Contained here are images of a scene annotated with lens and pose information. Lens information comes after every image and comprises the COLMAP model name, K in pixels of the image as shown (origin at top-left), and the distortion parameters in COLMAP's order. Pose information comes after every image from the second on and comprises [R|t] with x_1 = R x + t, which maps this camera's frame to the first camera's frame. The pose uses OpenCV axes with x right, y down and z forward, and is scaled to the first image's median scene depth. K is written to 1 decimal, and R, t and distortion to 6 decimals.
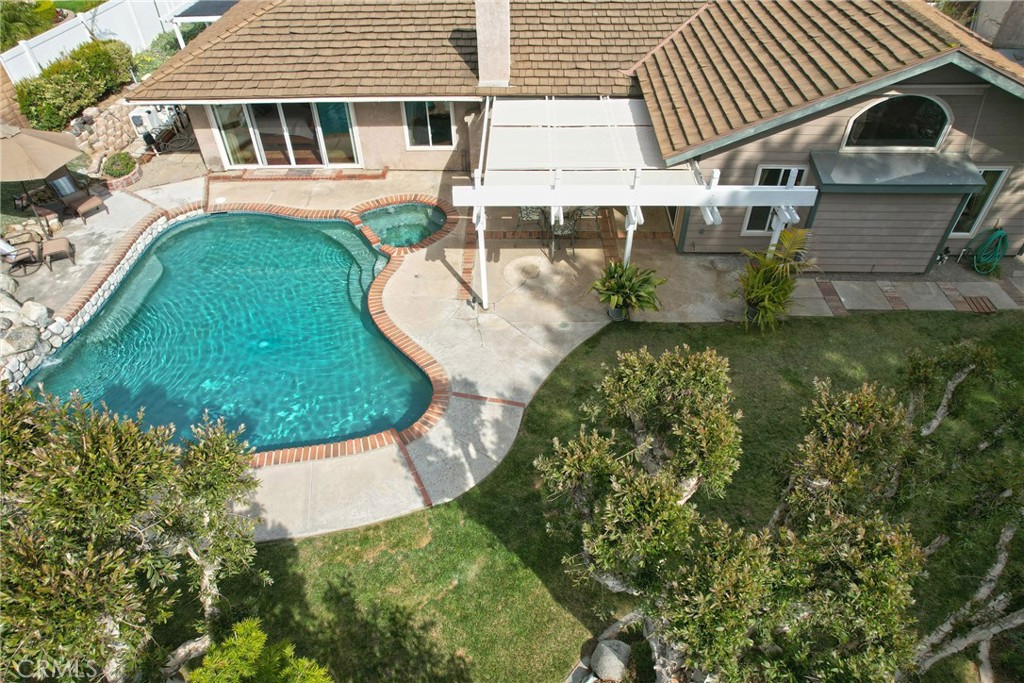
lens RADIAL K [[659.1, 0, 512.7], [0, 659.1, 337.3], [0, 0, 1]] dist [-0.020573, 0.011722]
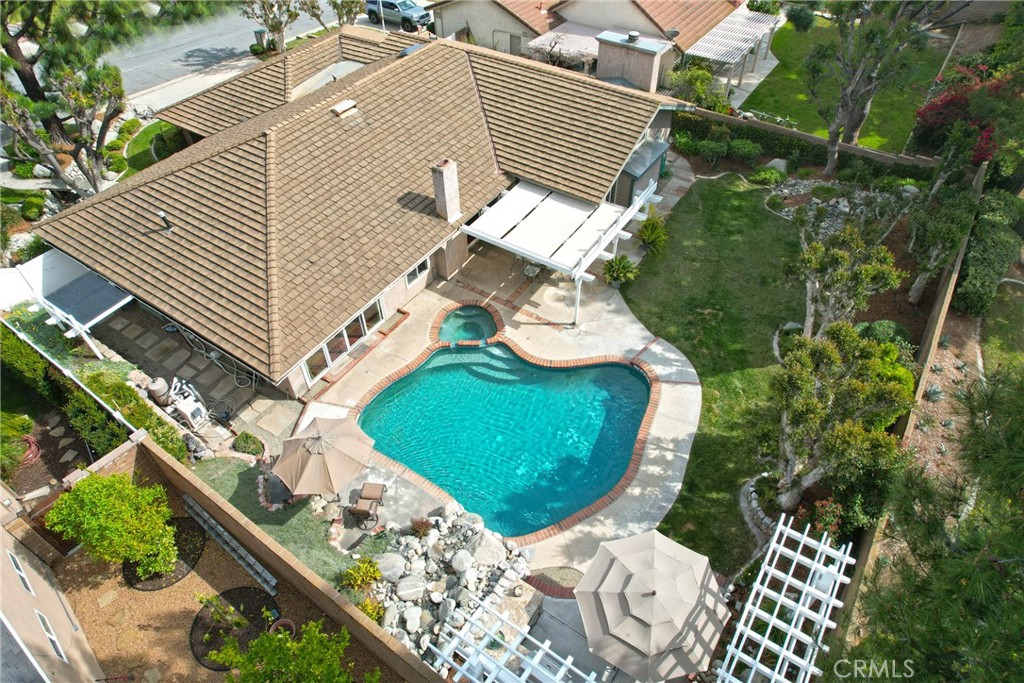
lens RADIAL K [[659.1, 0, 513.0], [0, 659.1, 348.5], [0, 0, 1]] dist [-0.020573, 0.011722]
pose [[0.529173, -0.607433, 0.592454, -1.113896], [0.563749, 0.773529, 0.289552, -0.550636], [-0.634163, 0.180772, 0.751770, -0.189607]]
